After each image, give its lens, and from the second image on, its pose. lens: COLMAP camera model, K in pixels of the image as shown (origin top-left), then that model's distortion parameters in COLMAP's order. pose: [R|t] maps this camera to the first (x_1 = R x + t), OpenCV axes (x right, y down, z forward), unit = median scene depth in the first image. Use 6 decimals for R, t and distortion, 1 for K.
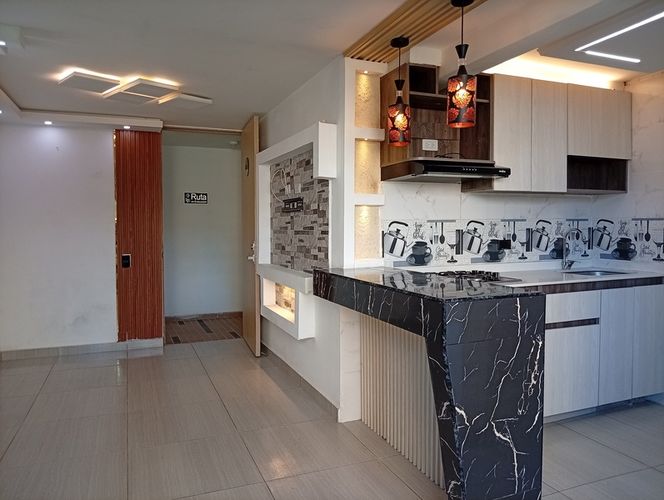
lens RADIAL K [[499.0, 0, 330.3], [0, 499.0, 250.0], [0, 0, 1]] dist [0.017015, -0.041808]
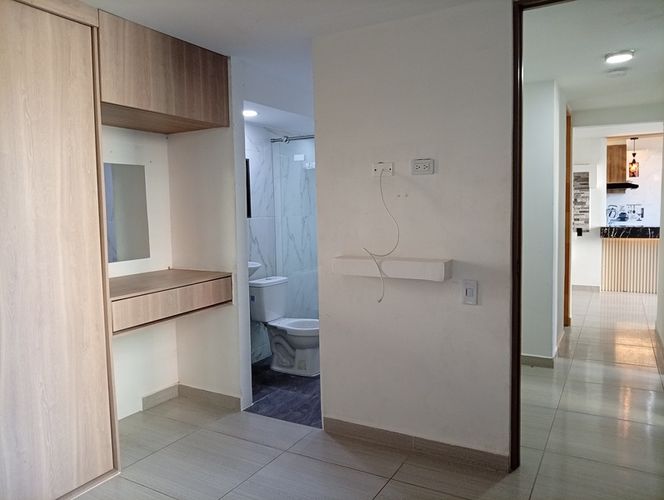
lens RADIAL K [[499.0, 0, 351.1], [0, 499.0, 241.9], [0, 0, 1]] dist [0.017015, -0.041808]
pose [[0.762364, -0.052791, 0.644992, -2.250327], [0.046789, 0.998555, 0.026427, -0.007645], [-0.645455, 0.010032, 0.763733, -0.028988]]
